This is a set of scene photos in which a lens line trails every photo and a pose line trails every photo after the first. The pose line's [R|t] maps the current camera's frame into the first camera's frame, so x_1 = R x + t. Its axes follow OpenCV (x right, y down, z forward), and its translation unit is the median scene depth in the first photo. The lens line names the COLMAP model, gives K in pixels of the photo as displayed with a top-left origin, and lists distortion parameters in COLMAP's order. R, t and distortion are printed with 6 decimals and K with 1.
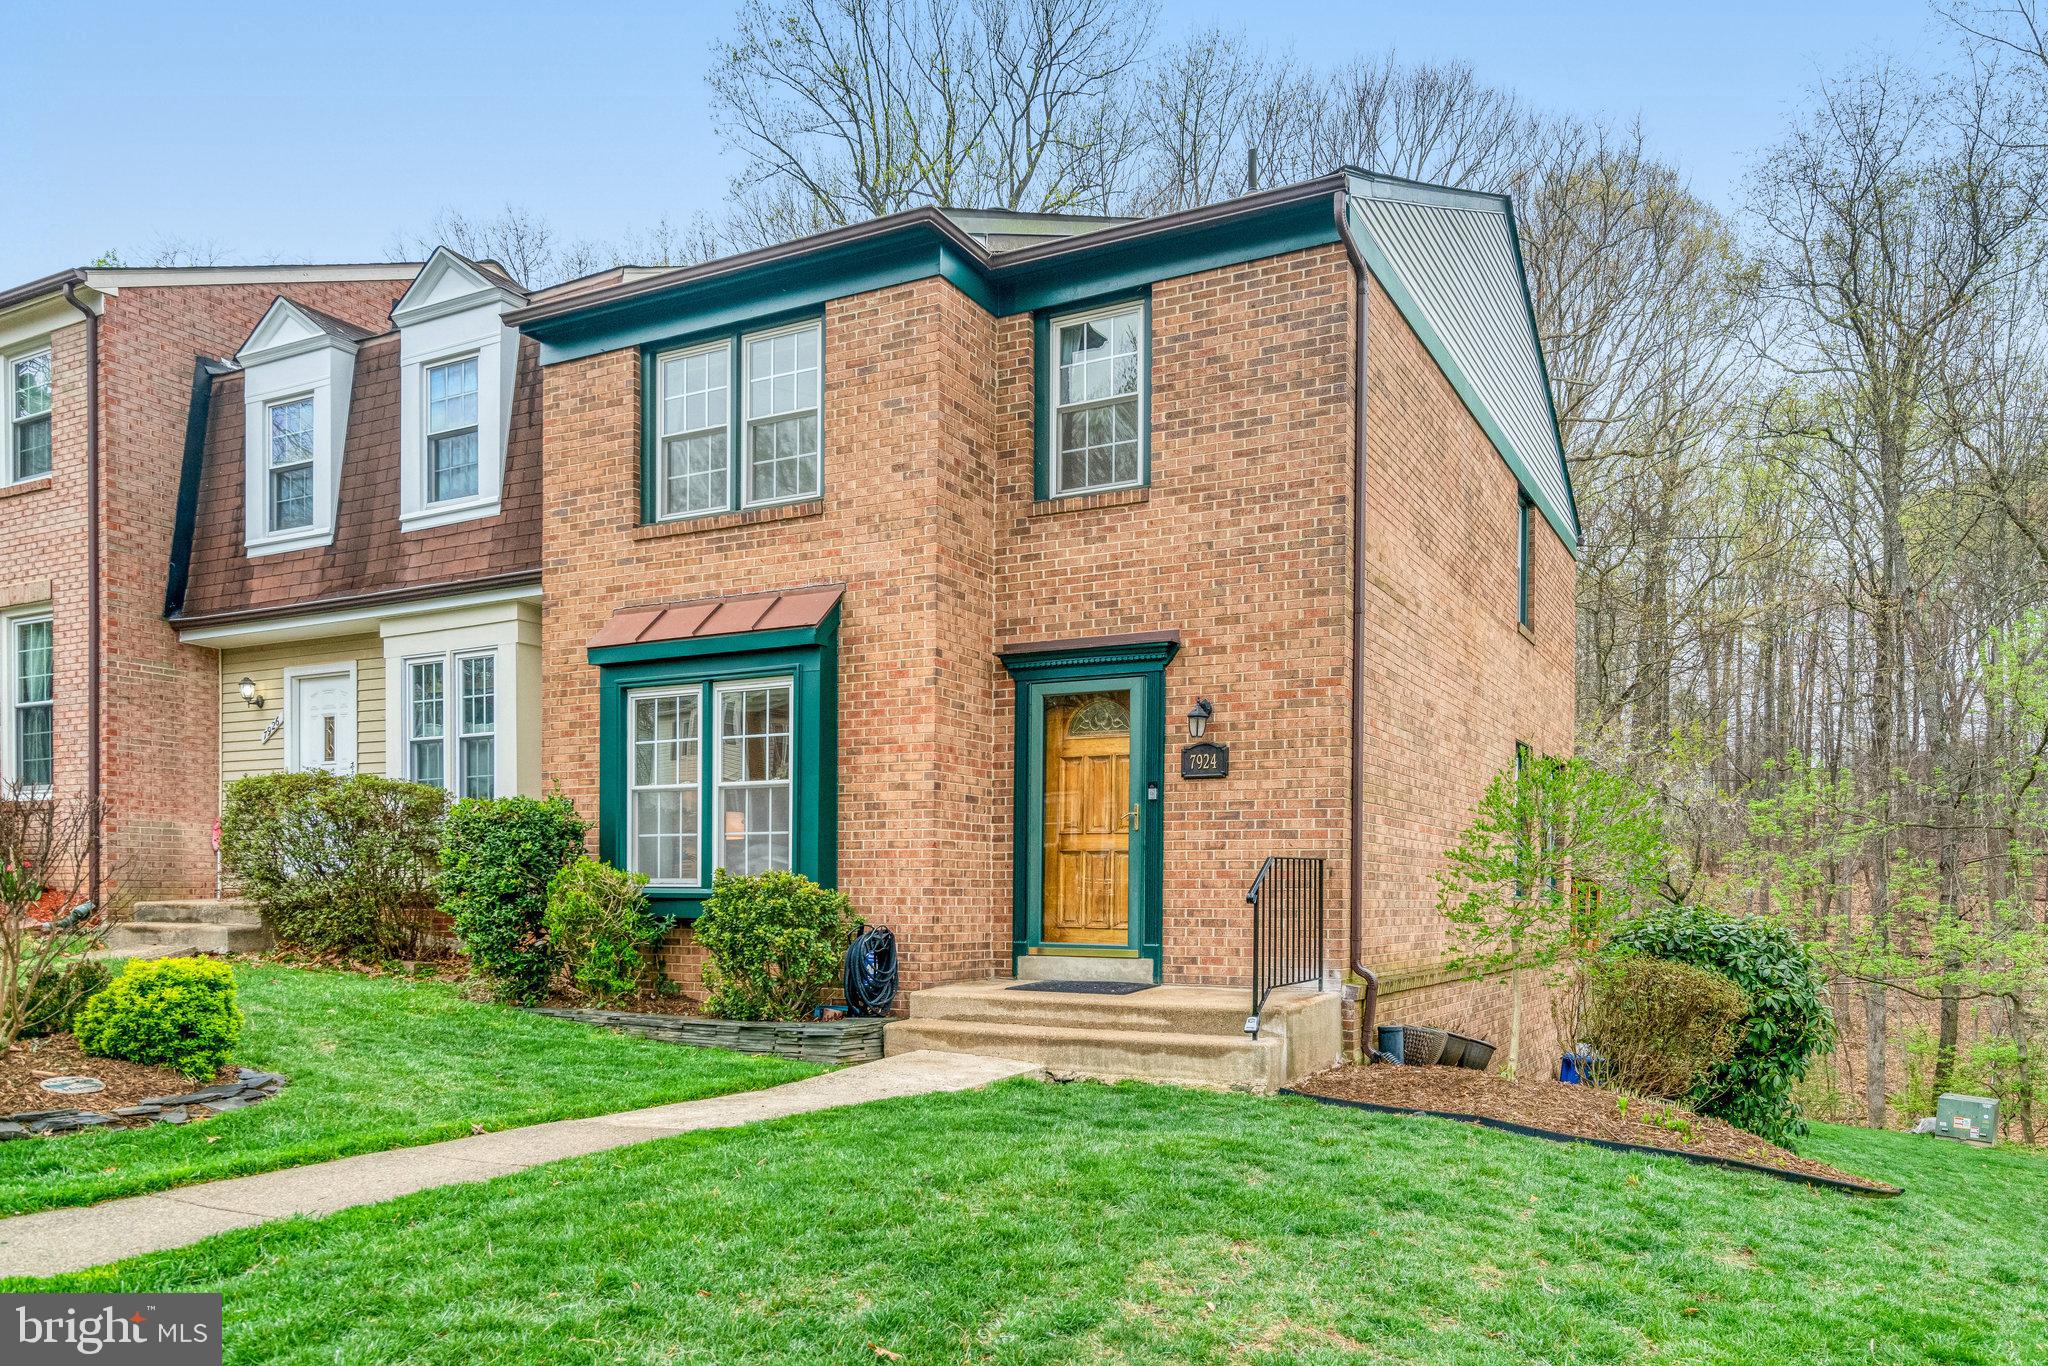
lens RADIAL K [[1347.1, 0, 1024.3], [0, 1347.1, 717.2], [0, 0, 1]] dist [-0.002009, -0.000039]
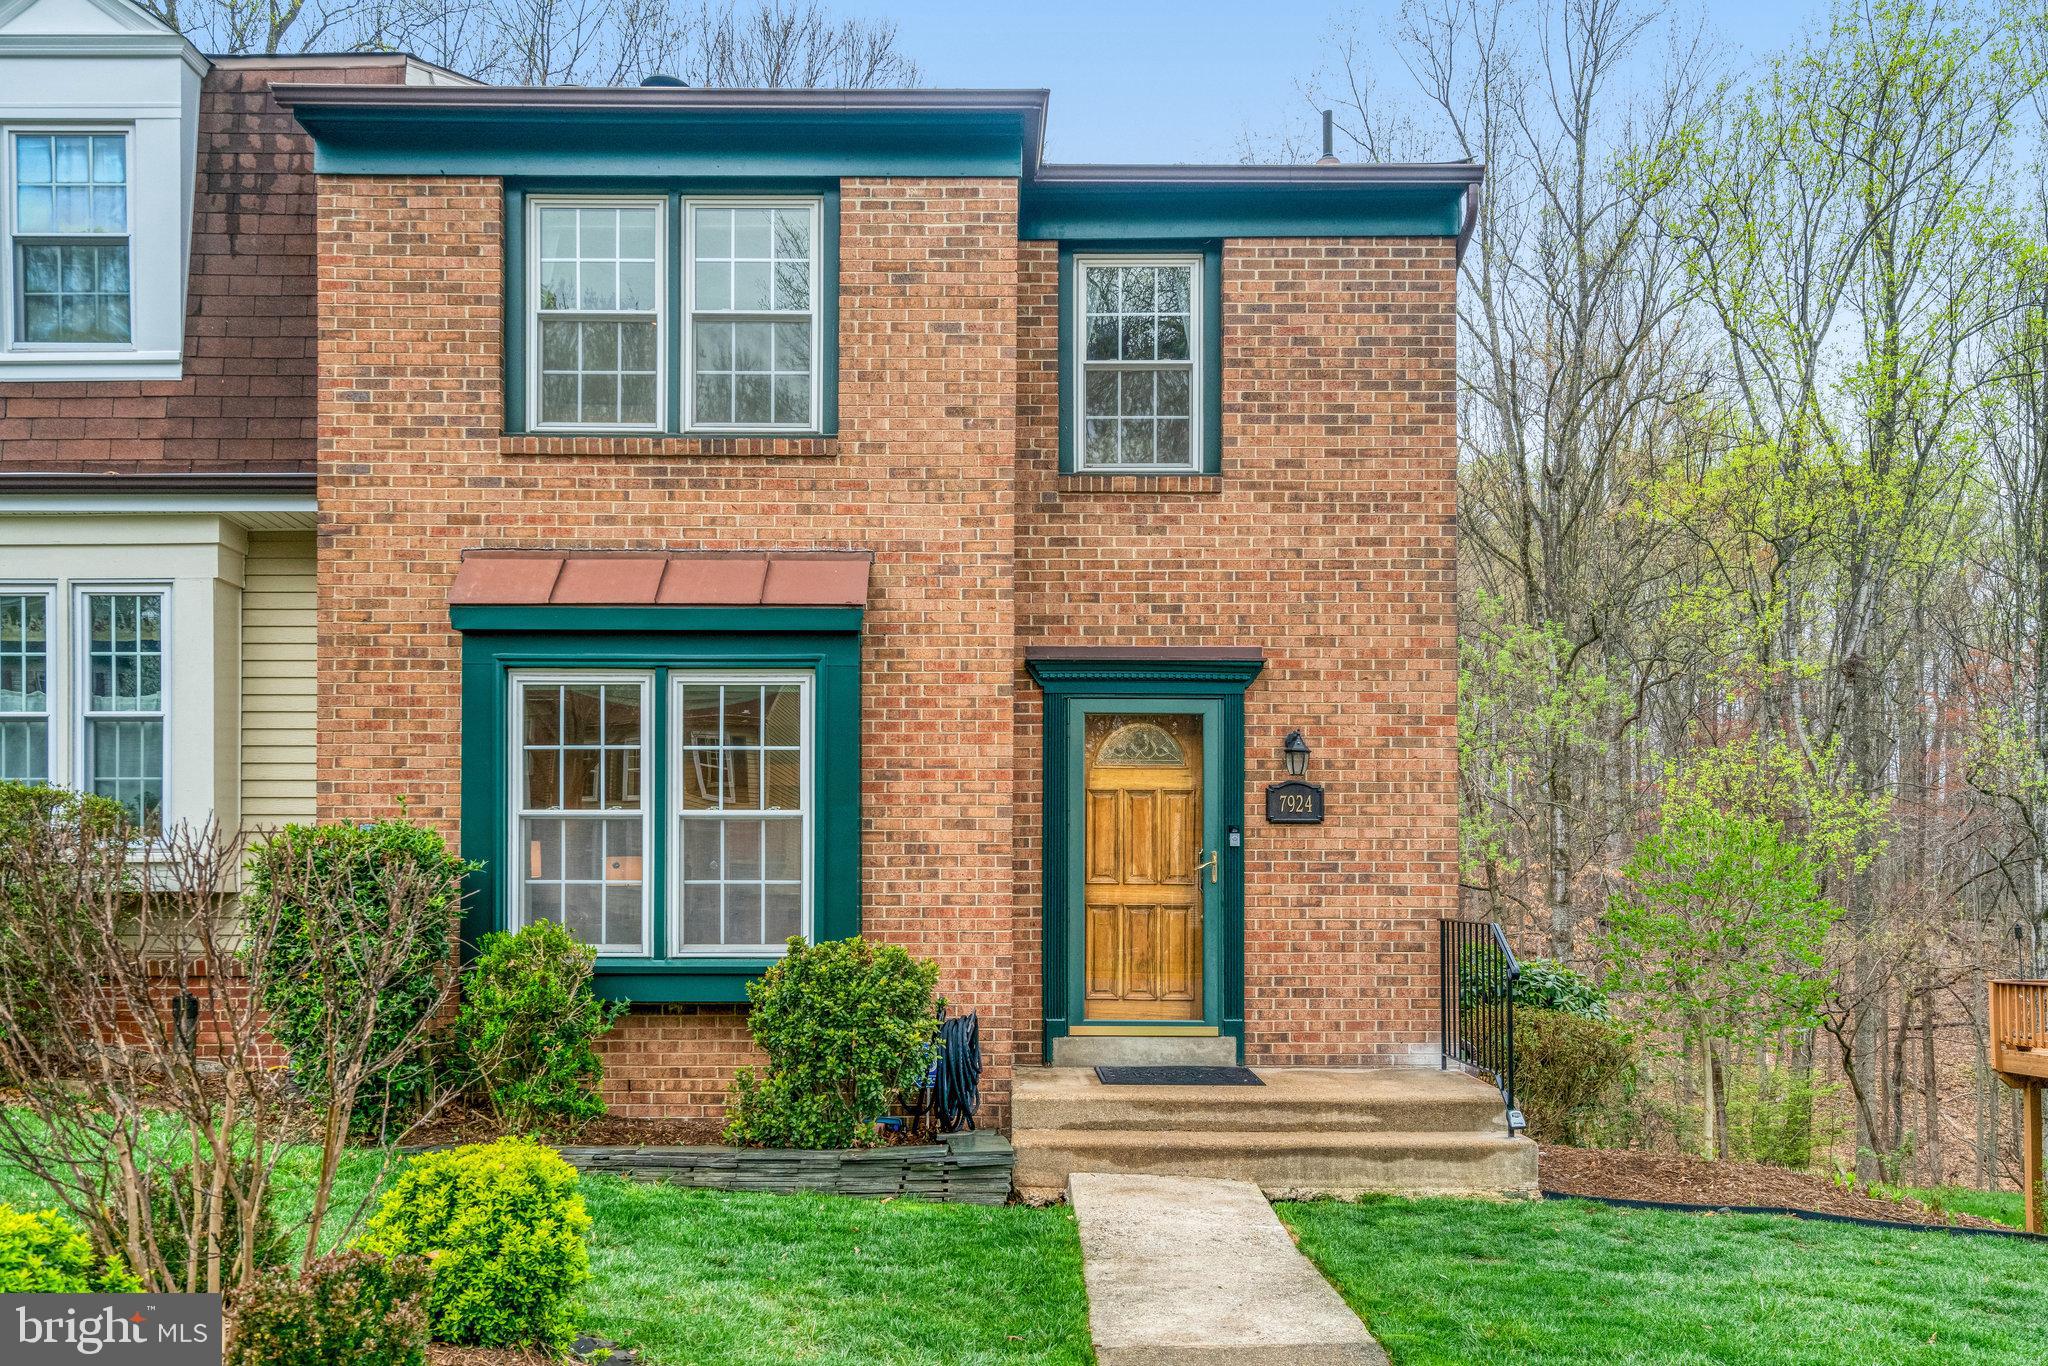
lens RADIAL K [[1516.6, 0, 1024.0], [0, 1516.6, 683.0], [0, 0, 1]] dist [0.002233, -0.000511]
pose [[0.894212, 0.063261, 0.443151, -0.438163], [-0.055521, 0.997994, -0.030434, -0.004719], [-0.444187, 0.002610, 0.895930, 0.201058]]
